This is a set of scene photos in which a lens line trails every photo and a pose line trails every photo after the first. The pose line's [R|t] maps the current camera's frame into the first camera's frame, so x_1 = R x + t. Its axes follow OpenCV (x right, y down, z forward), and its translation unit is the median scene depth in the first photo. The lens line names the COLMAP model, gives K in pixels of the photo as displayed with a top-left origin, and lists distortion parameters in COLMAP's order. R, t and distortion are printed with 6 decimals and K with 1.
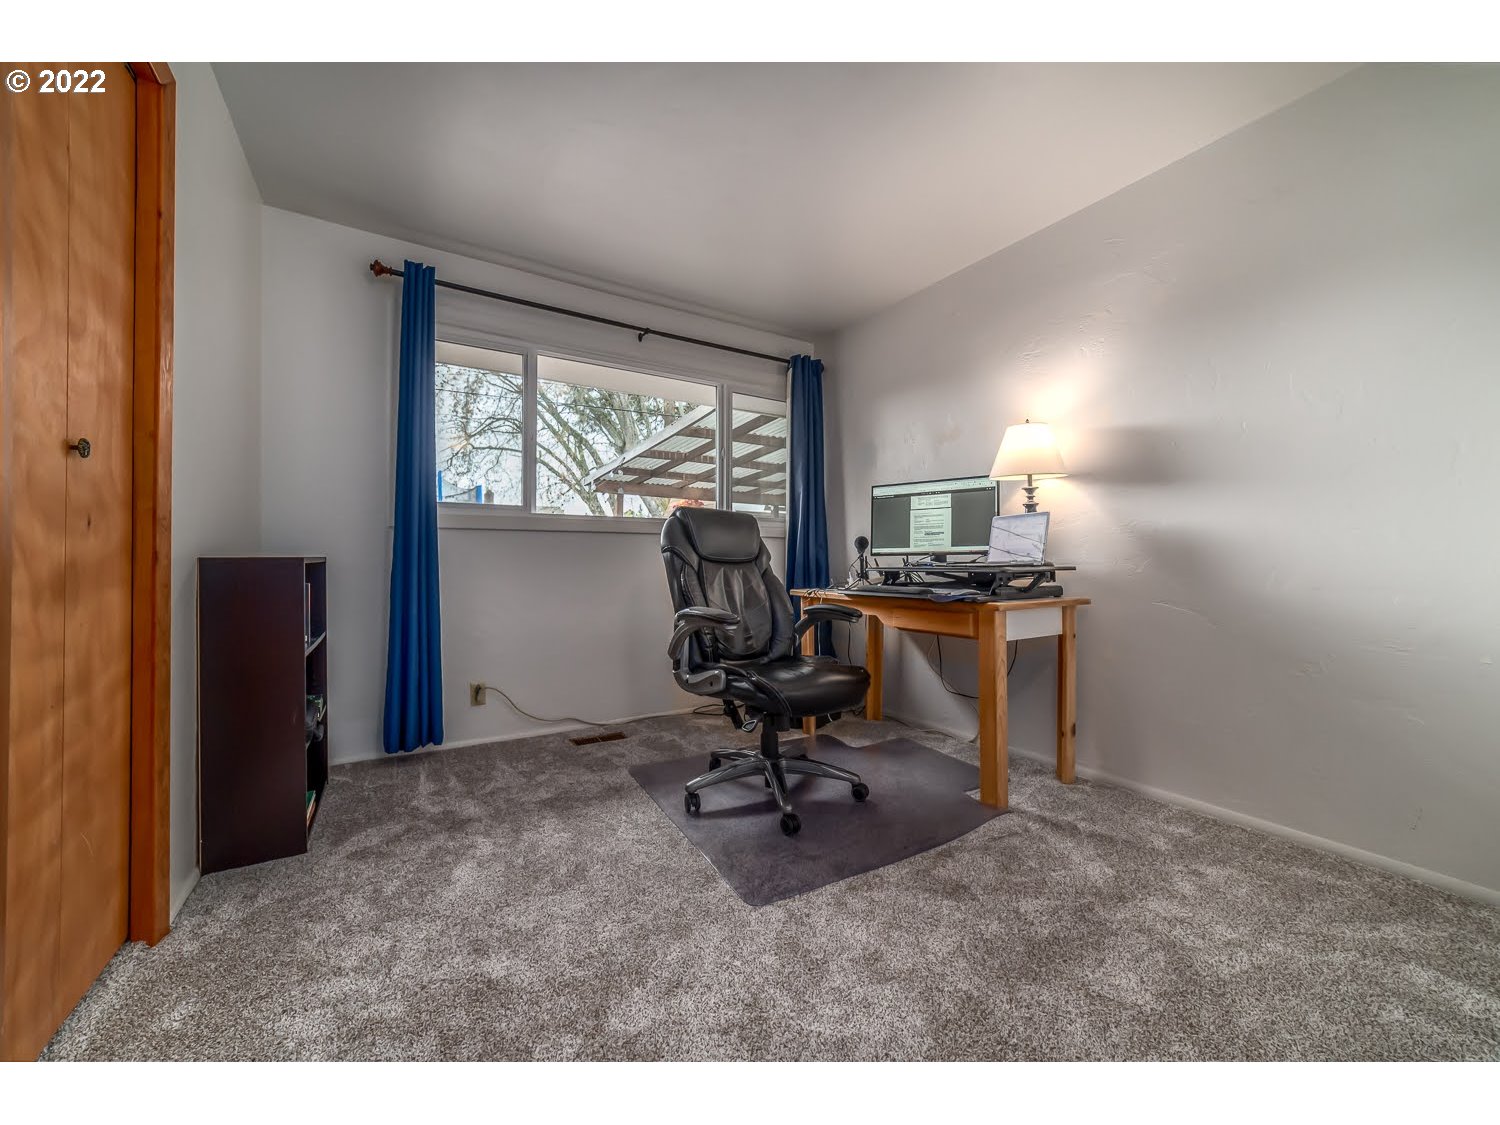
lens RADIAL K [[582.0, 0, 750.5], [0, 582.0, 558.5], [0, 0, 1]] dist [0.000462, 0.000091]
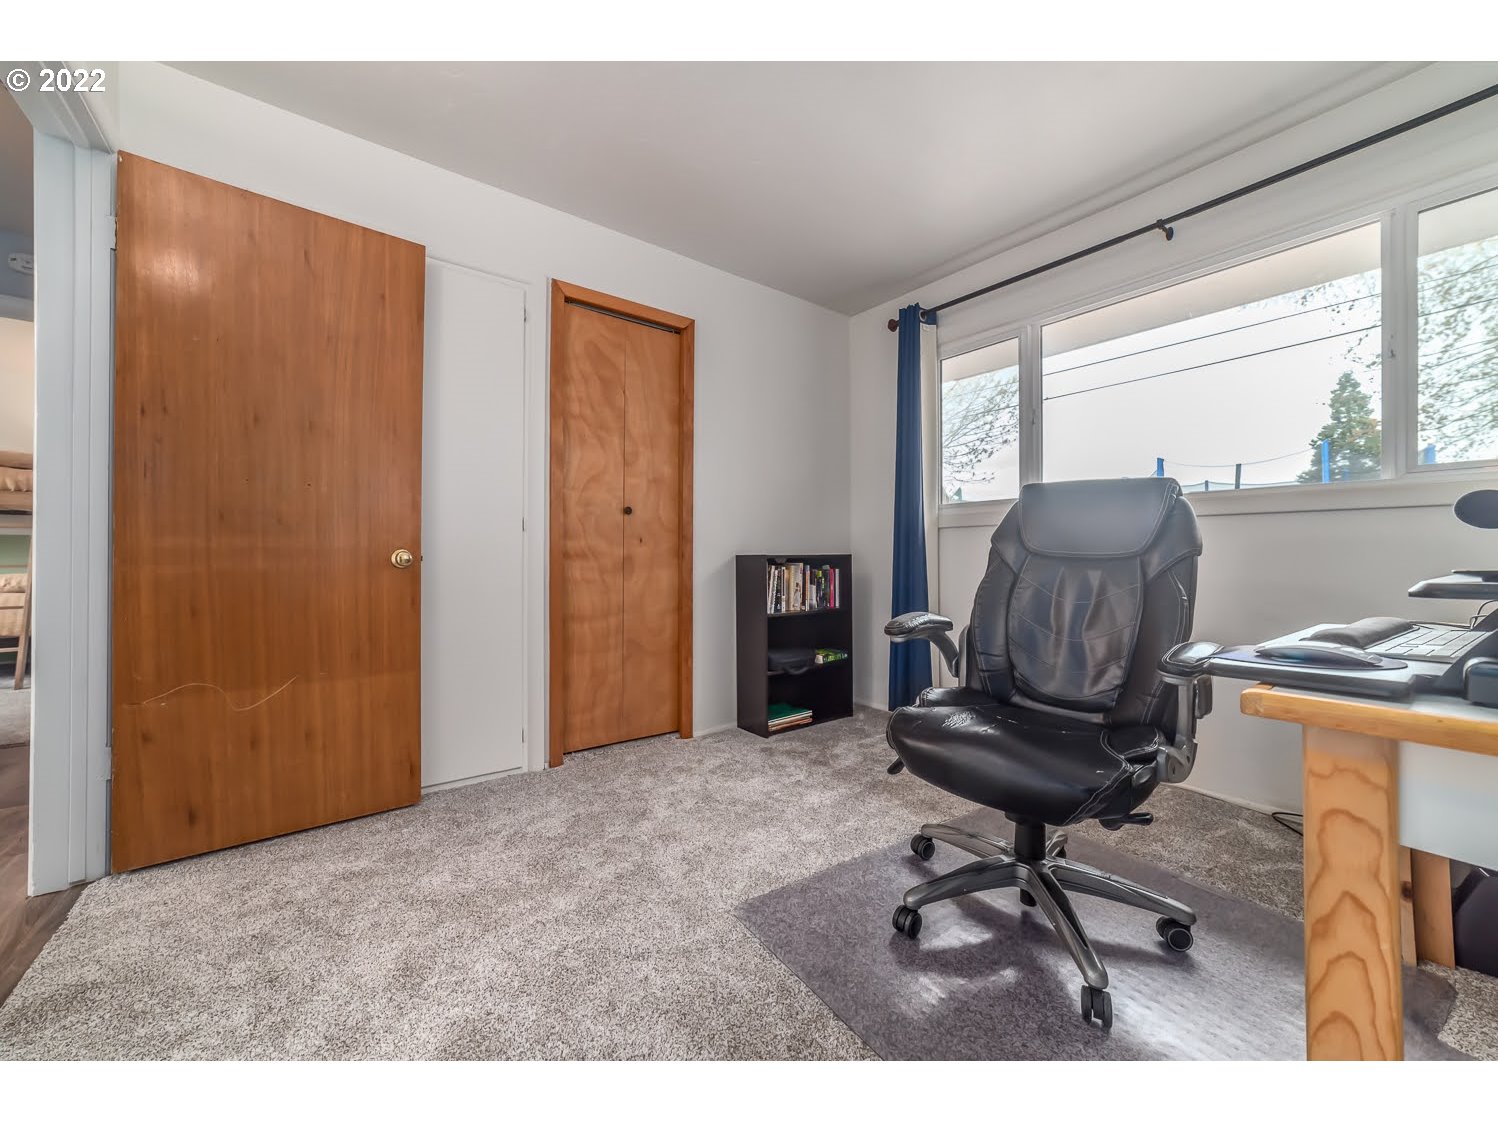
lens RADIAL K [[581.2, 0, 749.2], [0, 581.2, 560.6], [0, 0, 1]] dist [0.000462, 0.000091]
pose [[0.095932, -0.000593, -0.995388, 0.697789], [0.001440, 0.999999, -0.000457, 0.012867], [0.995387, -0.001389, 0.095933, 0.674585]]
